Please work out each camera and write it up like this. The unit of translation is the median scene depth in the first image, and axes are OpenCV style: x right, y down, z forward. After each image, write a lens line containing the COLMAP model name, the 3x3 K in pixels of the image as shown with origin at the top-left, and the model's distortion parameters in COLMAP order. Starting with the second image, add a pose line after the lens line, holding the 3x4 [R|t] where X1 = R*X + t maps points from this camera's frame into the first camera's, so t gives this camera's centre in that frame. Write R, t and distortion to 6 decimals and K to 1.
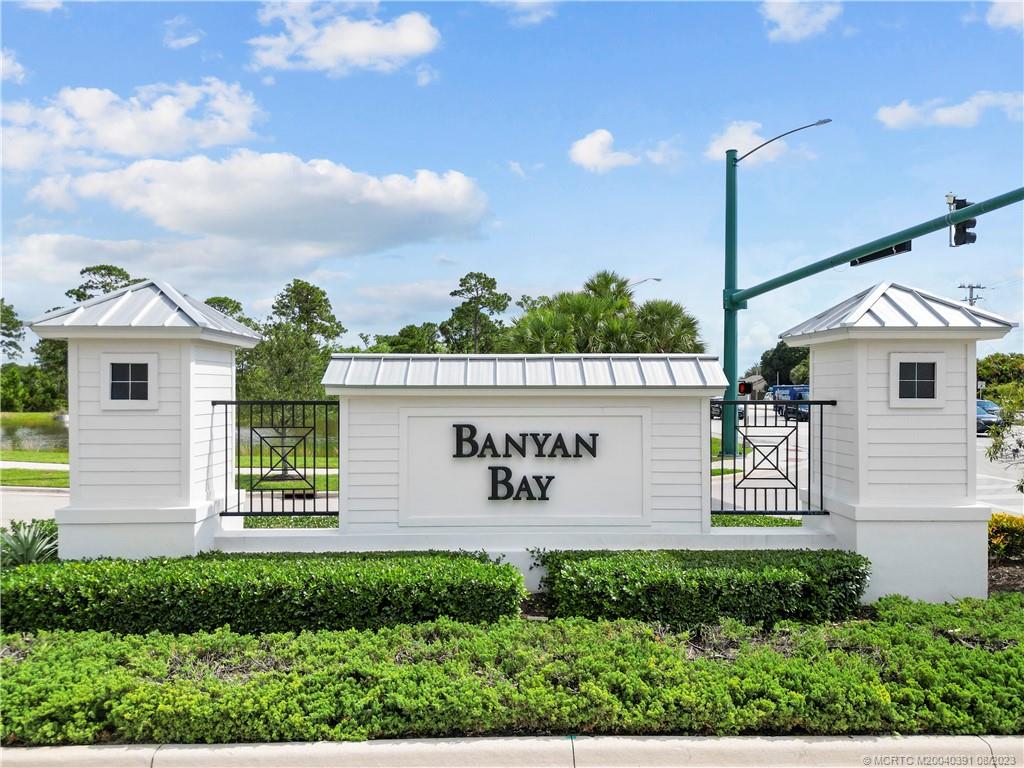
lens RADIAL K [[714.1, 0, 510.4], [0, 714.1, 386.9], [0, 0, 1]] dist [0.003521, -0.004194]
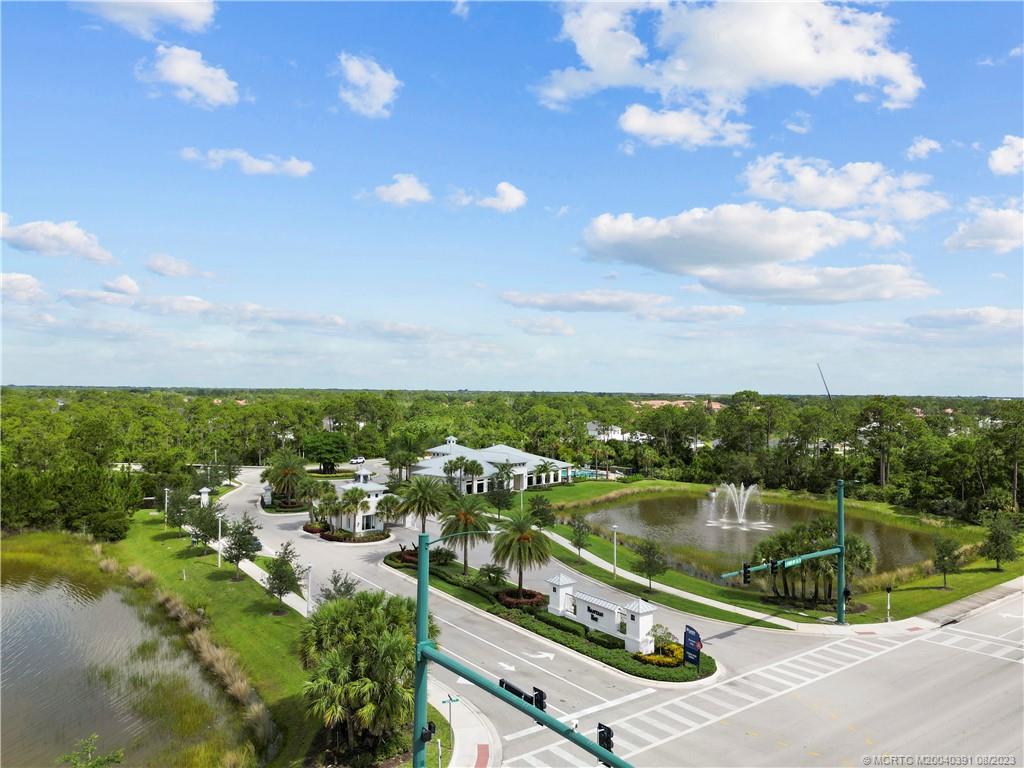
lens RADIAL K [[714.1, 0, 511.9], [0, 714.1, 386.4], [0, 0, 1]] dist [0.003521, -0.004194]
pose [[0.571681, -0.013758, -0.820360, 5.596031], [-0.000275, 0.999856, -0.016960, -2.106790], [0.820476, 0.009921, 0.571595, -3.812797]]
